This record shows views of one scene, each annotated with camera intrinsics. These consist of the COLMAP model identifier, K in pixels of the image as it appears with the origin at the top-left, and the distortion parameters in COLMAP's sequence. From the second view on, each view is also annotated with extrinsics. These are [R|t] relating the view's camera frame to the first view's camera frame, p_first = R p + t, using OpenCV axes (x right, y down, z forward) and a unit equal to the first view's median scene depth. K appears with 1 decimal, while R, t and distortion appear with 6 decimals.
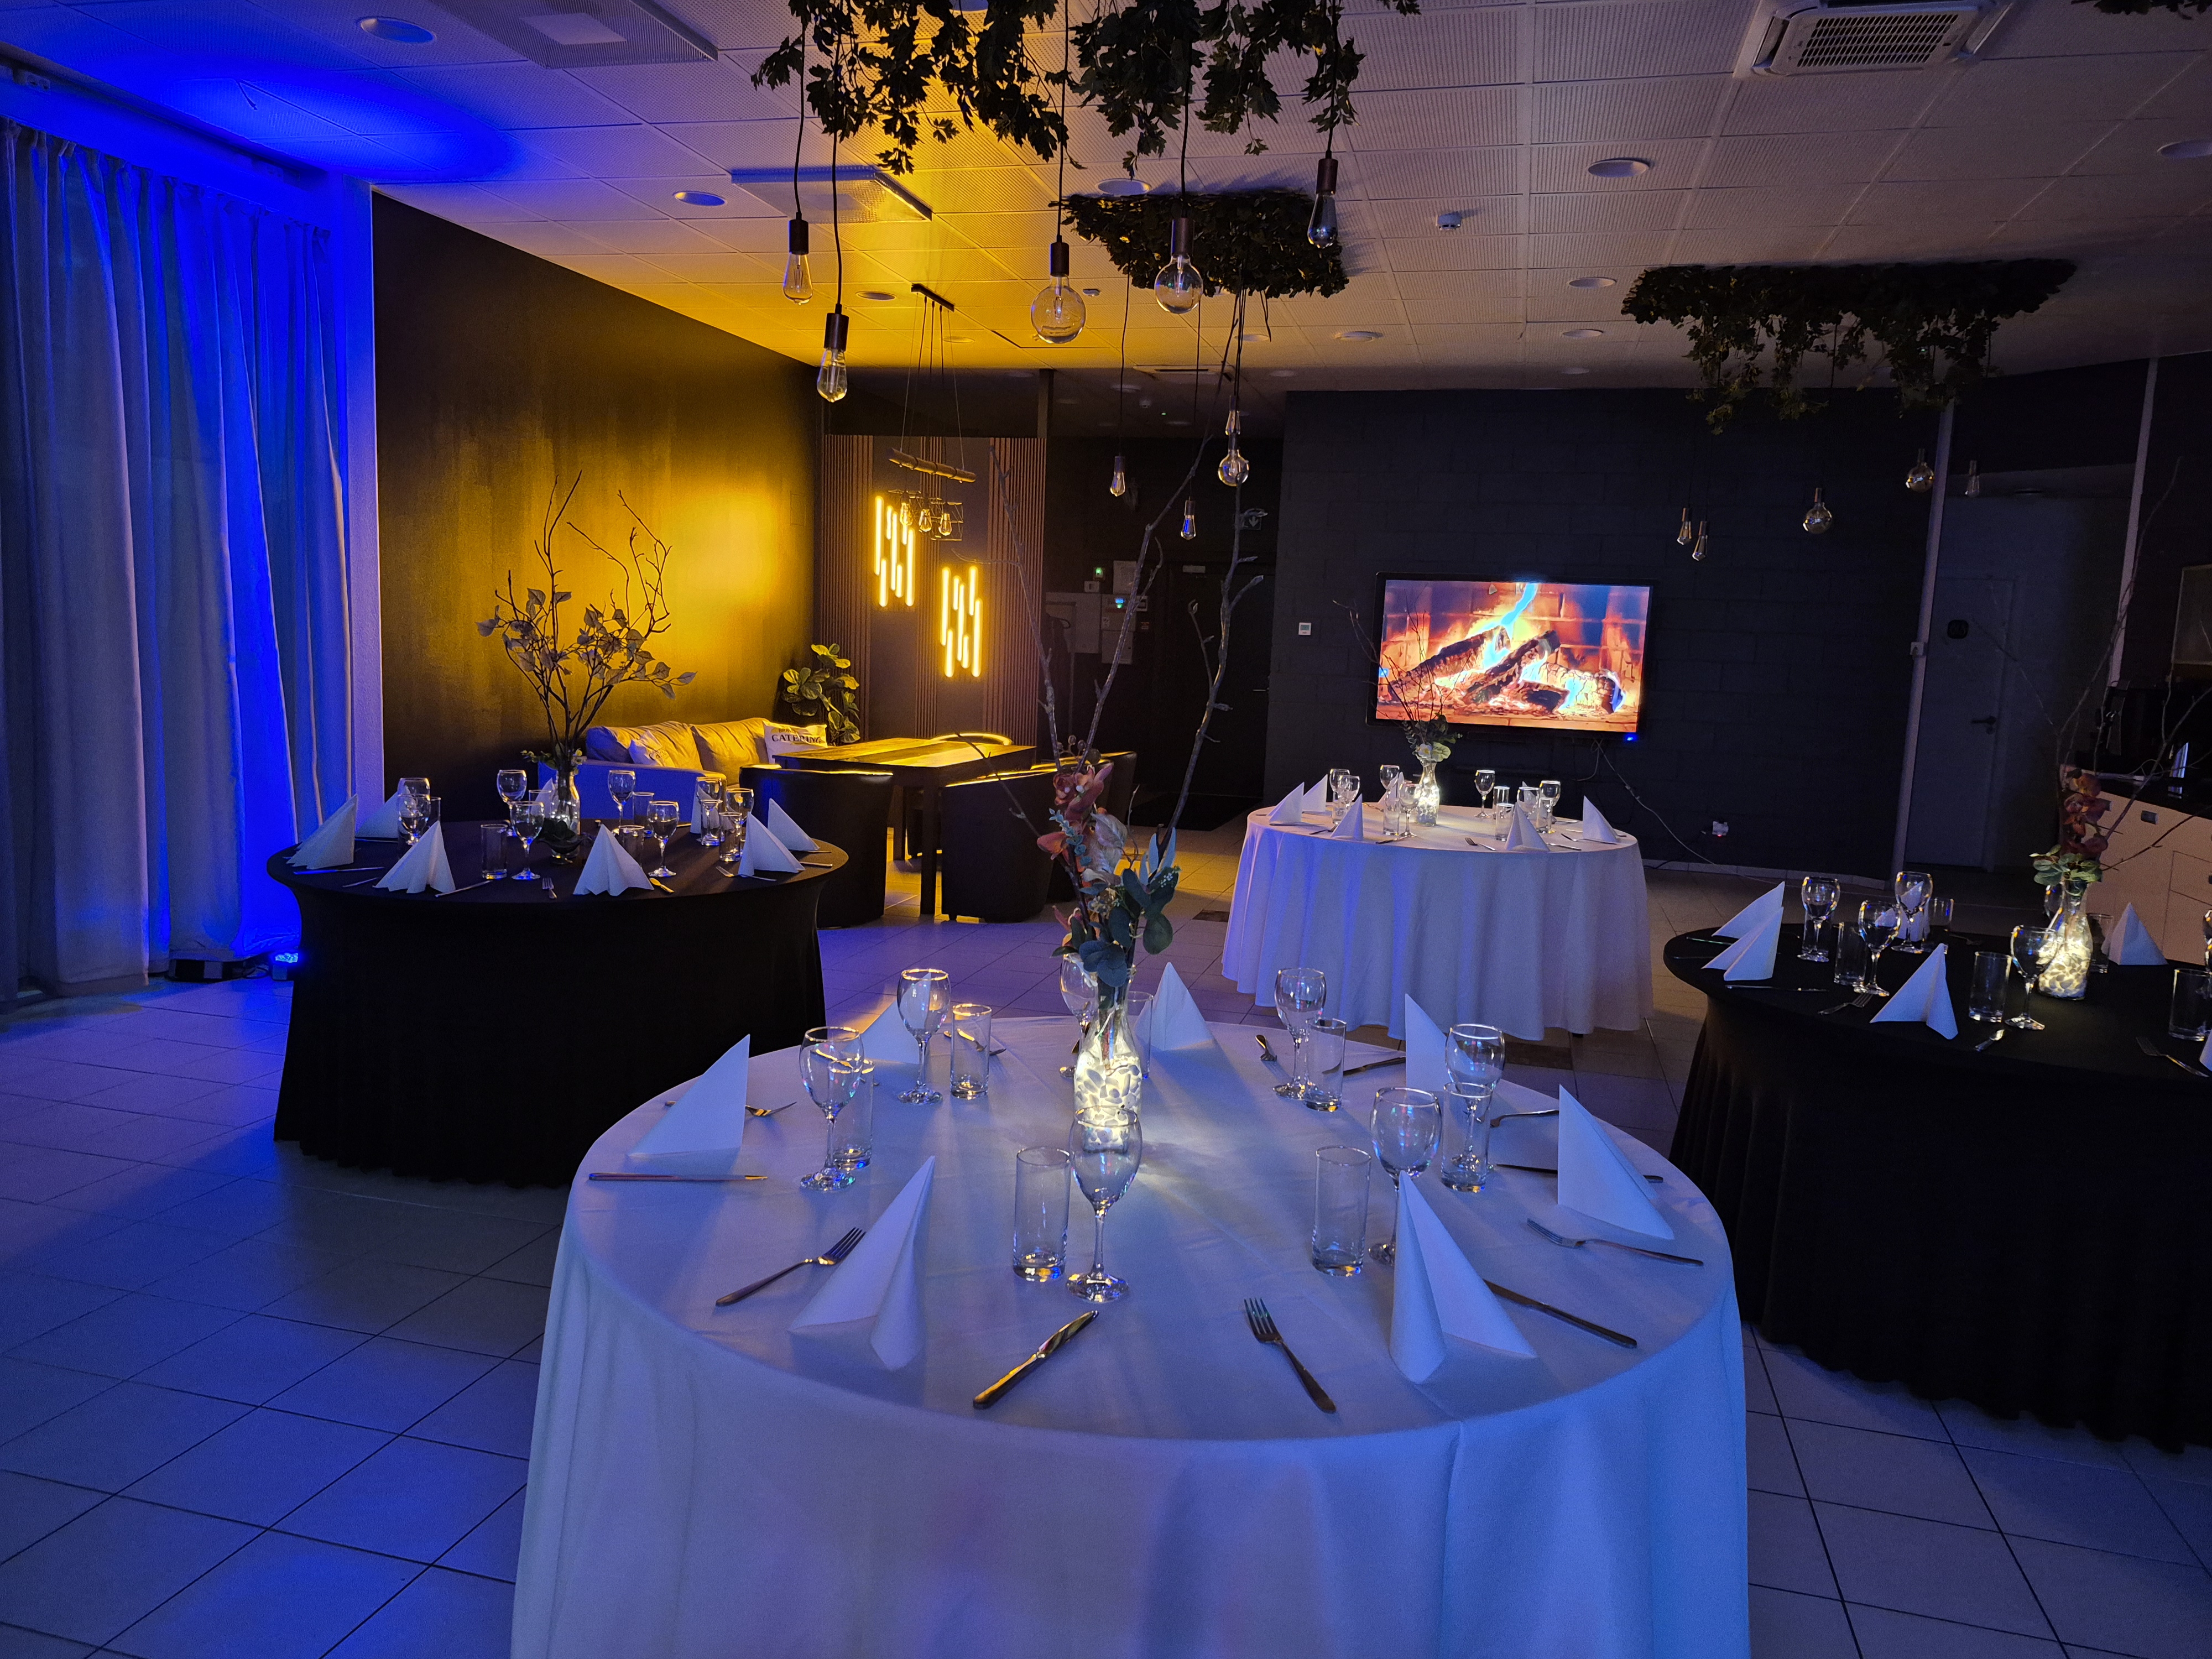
lens RADIAL K [[1547.8, 0, 1103.2], [0, 1547.8, 826.0], [0, 0, 1]] dist [0.070823, -0.074438]
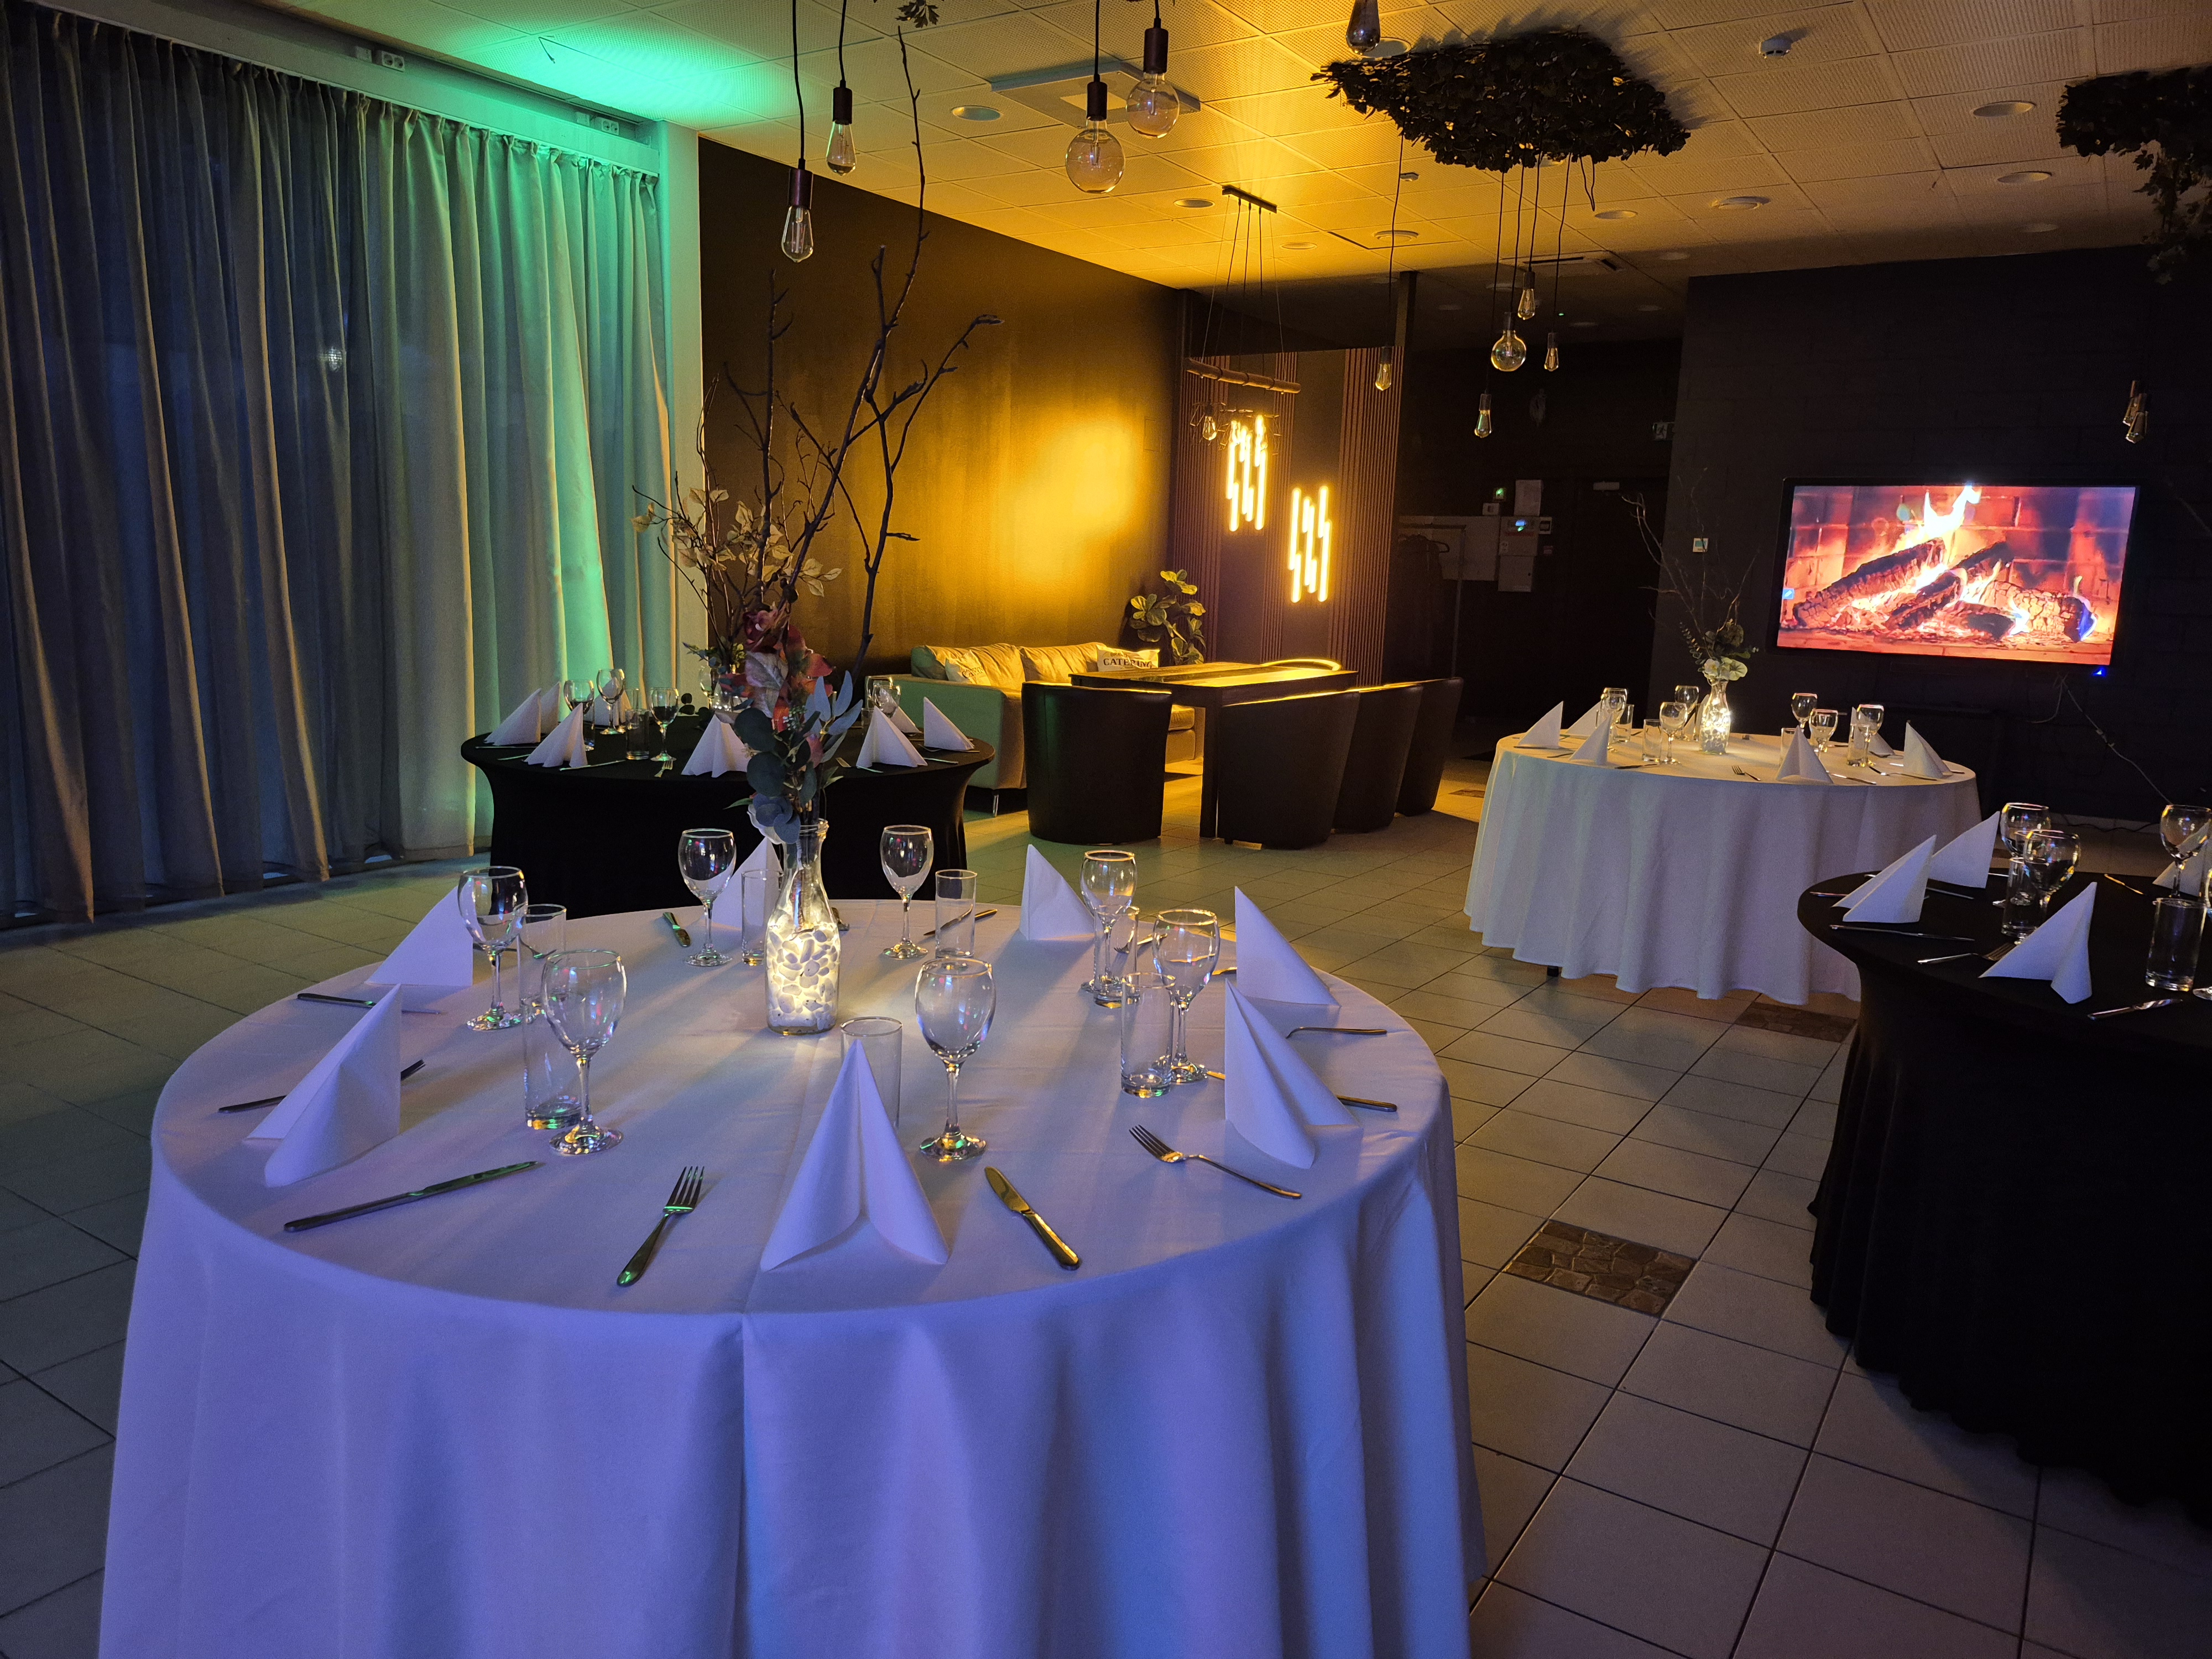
lens RADIAL K [[1547.8, 0, 1099.1], [0, 1547.8, 819.9], [0, 0, 1]] dist [0.070823, -0.074438]
pose [[0.947812, 0.042340, -0.316006, 0.101389], [-0.033101, 0.998855, 0.034550, 0.010986], [0.317107, -0.022287, 0.948128, 0.038678]]
